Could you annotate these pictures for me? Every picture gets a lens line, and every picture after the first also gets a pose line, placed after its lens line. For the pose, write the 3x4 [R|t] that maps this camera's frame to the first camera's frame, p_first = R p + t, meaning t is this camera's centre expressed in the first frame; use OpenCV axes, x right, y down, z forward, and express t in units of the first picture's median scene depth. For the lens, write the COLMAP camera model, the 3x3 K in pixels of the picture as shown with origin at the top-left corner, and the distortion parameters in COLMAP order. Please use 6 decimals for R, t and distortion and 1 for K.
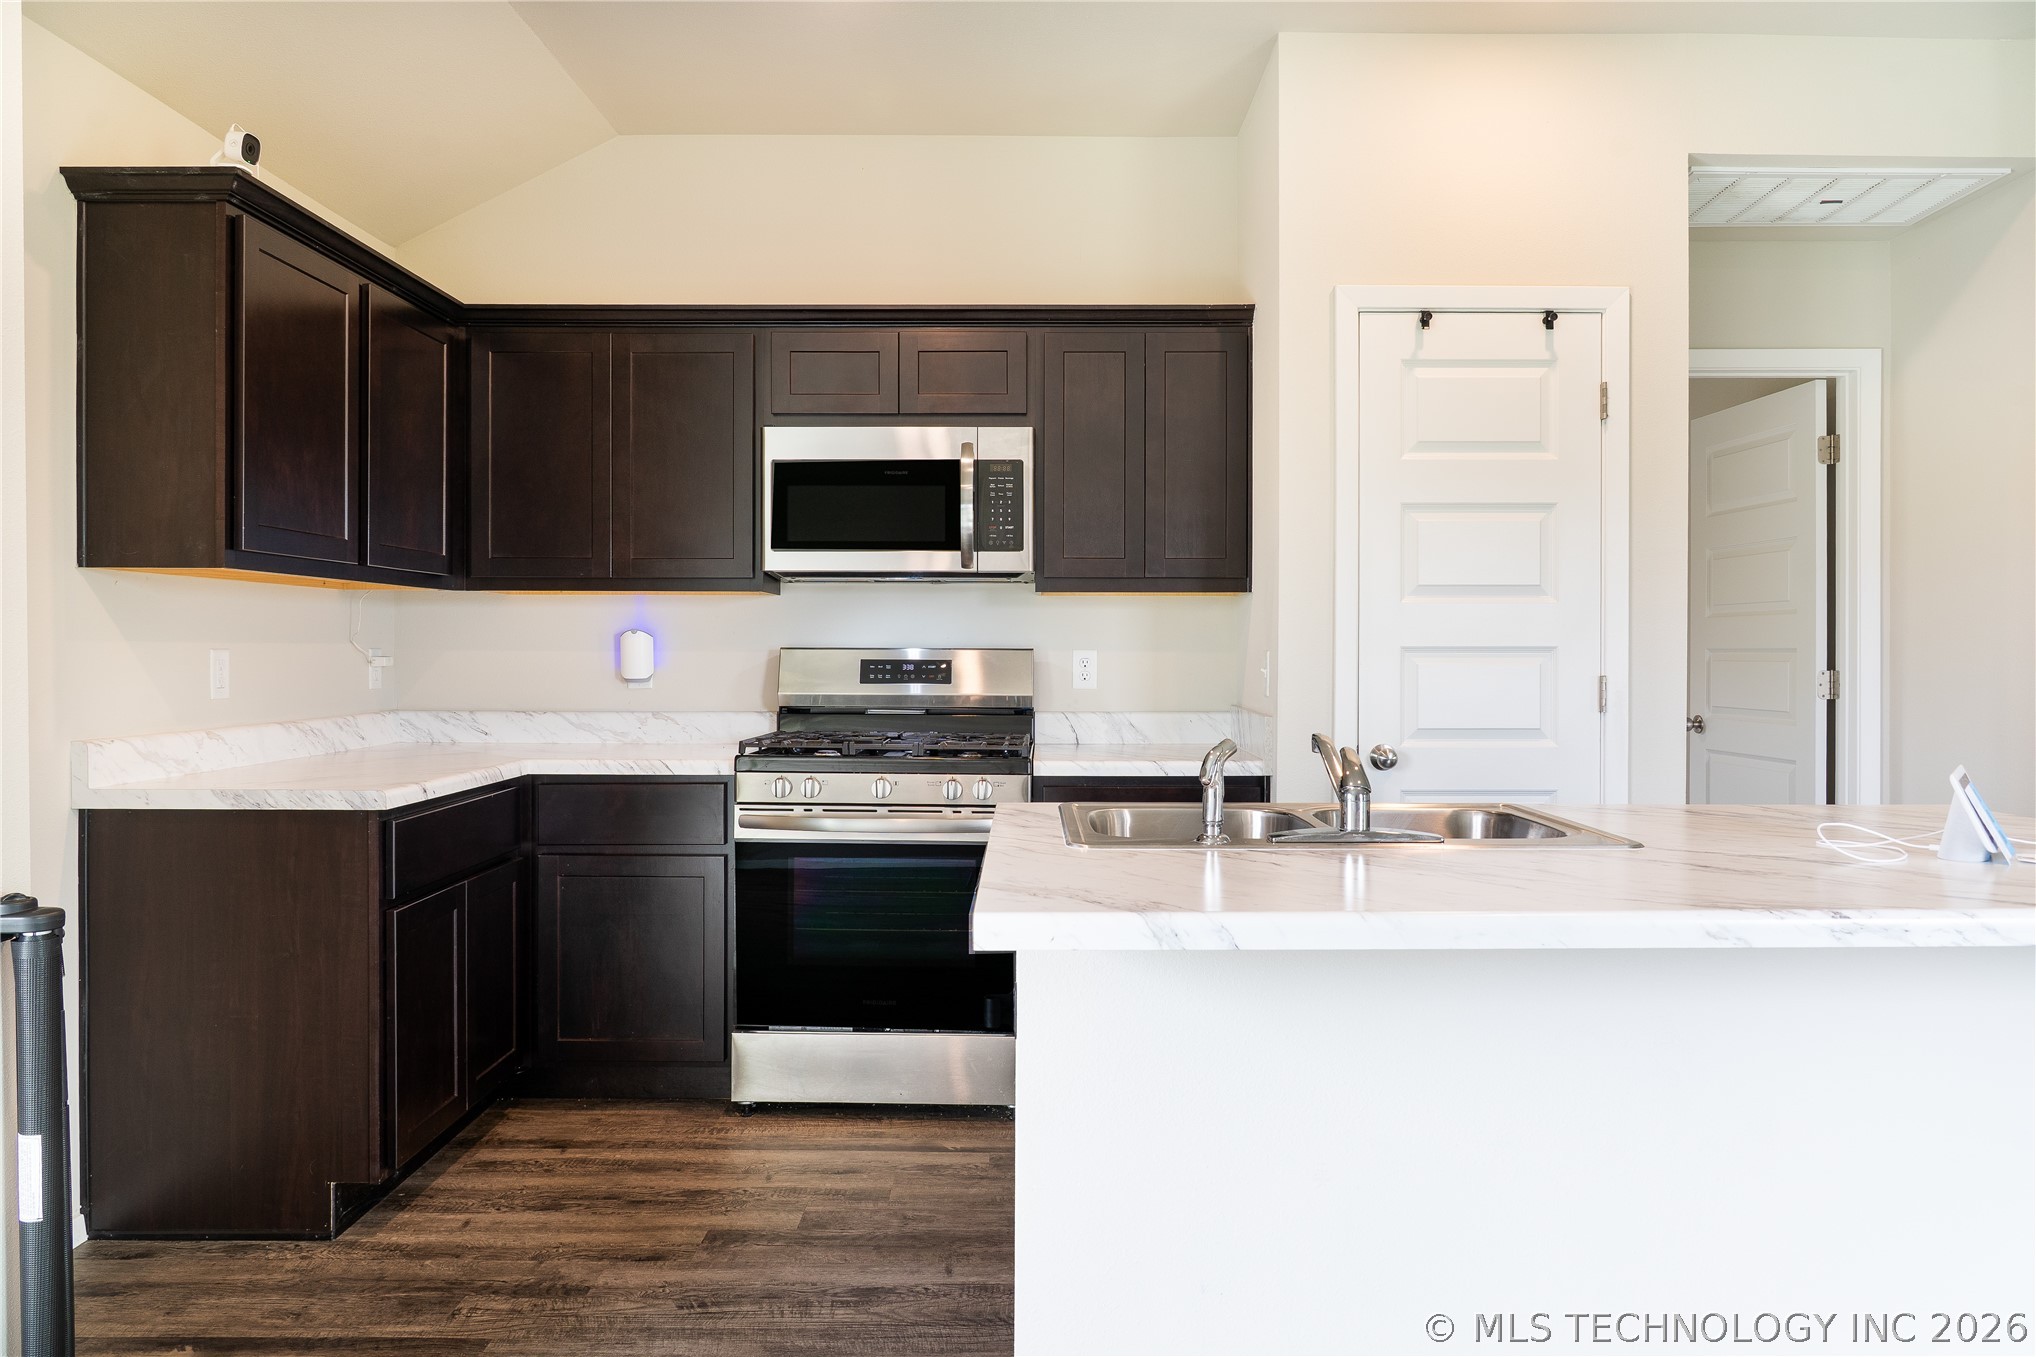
lens RADIAL K [[1395.2, 0, 1023.5], [0, 1395.2, 665.5], [0, 0, 1]] dist [-0.015319, 0.008348]
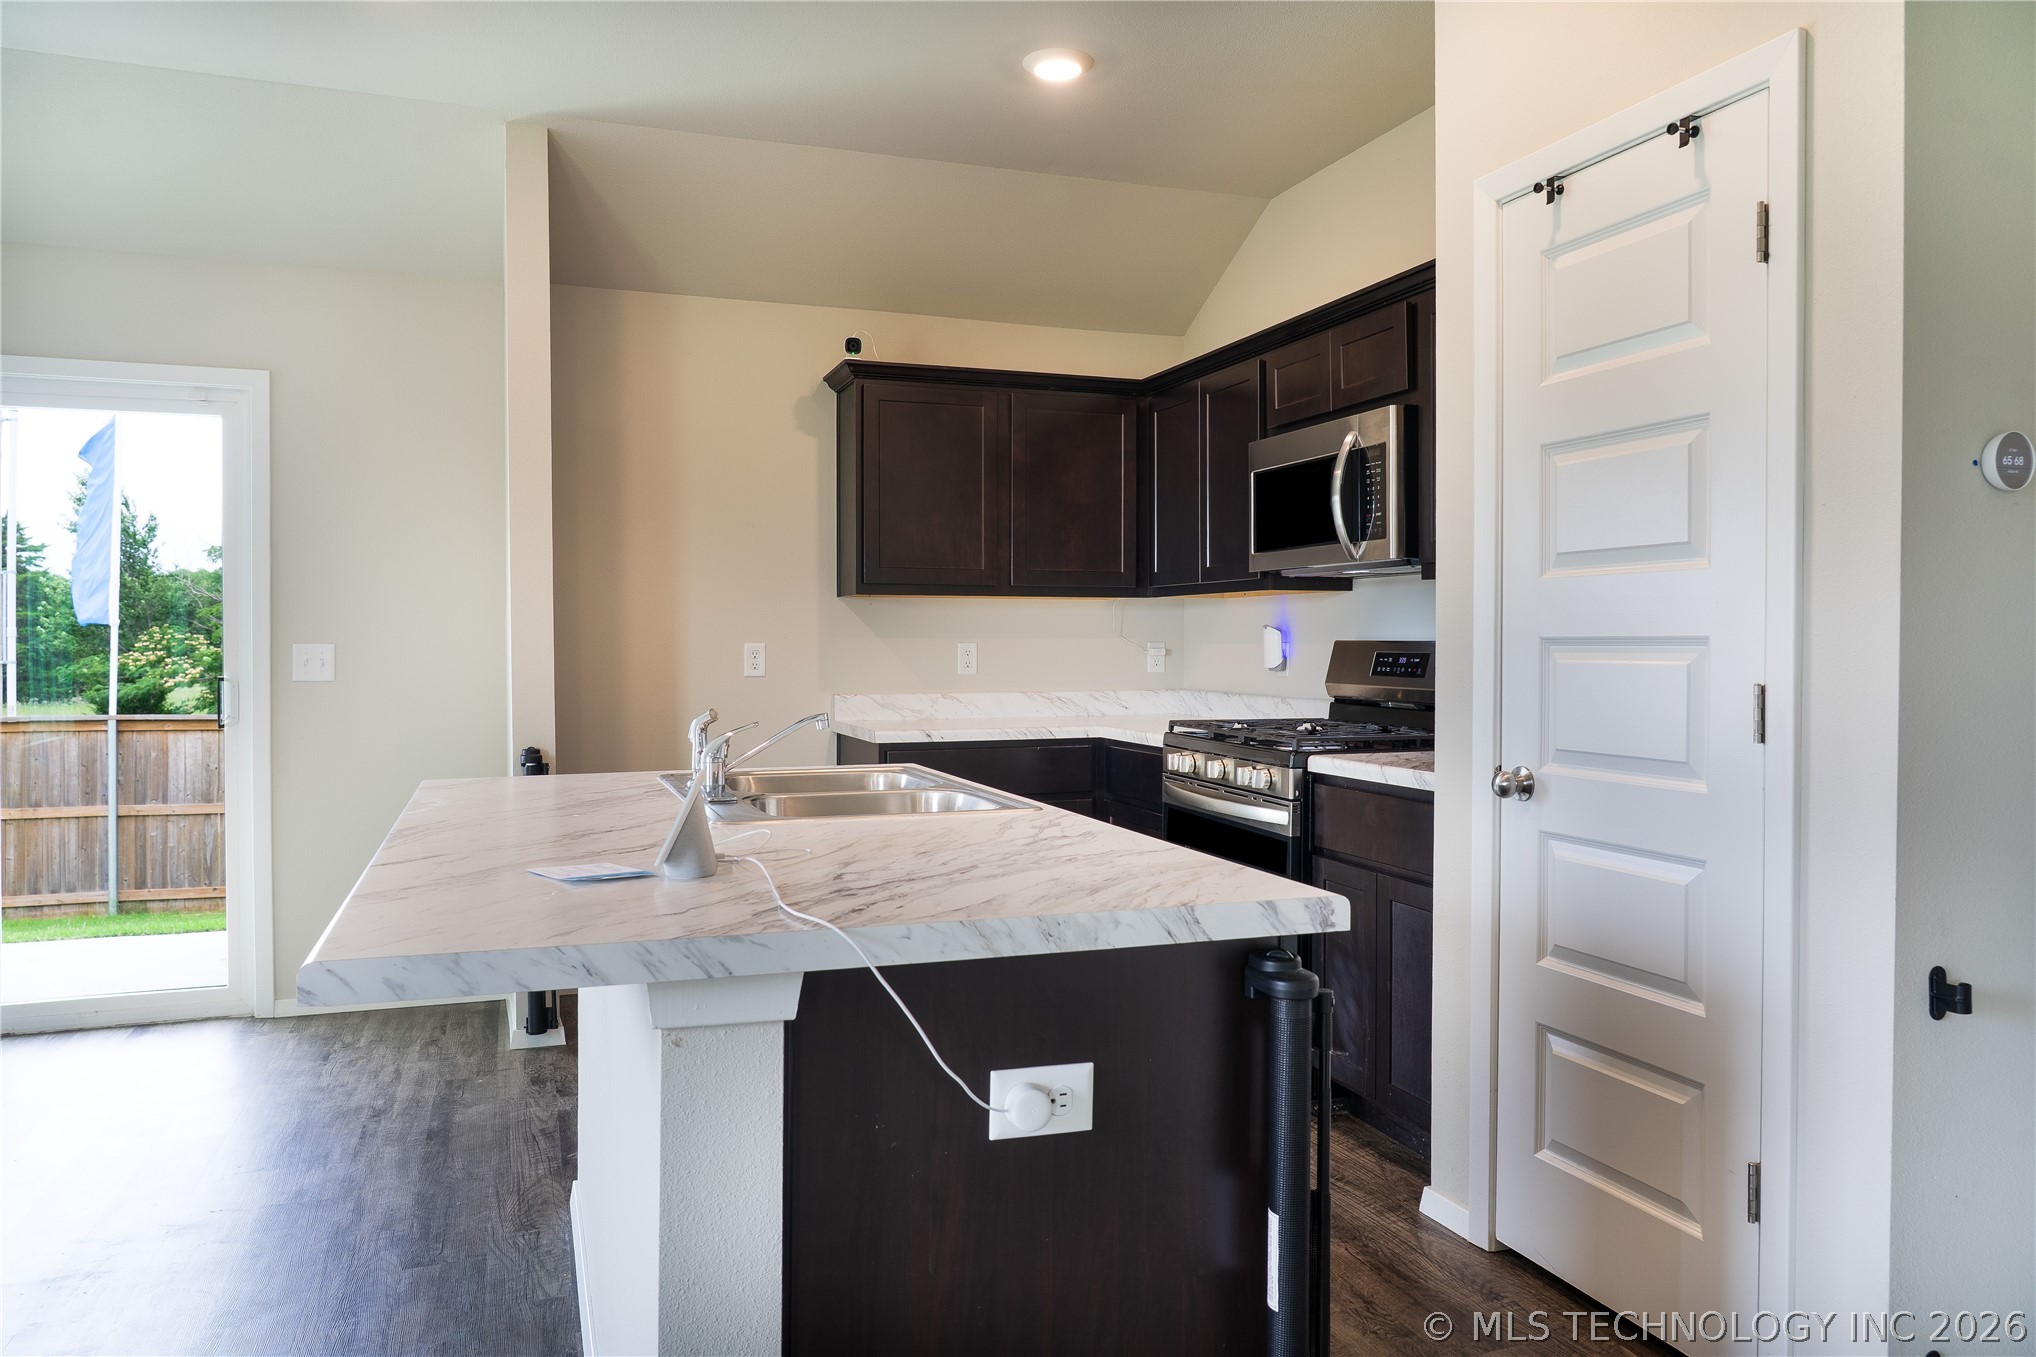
lens RADIAL K [[1395.2, 0, 1022.1], [0, 1395.2, 658.4], [0, 0, 1]] dist [-0.015319, 0.008348]
pose [[0.342578, 0.009649, -0.939440, 0.873240], [-0.010932, 0.999921, 0.006284, -0.004106], [0.939426, 0.008117, 0.342656, 0.485977]]
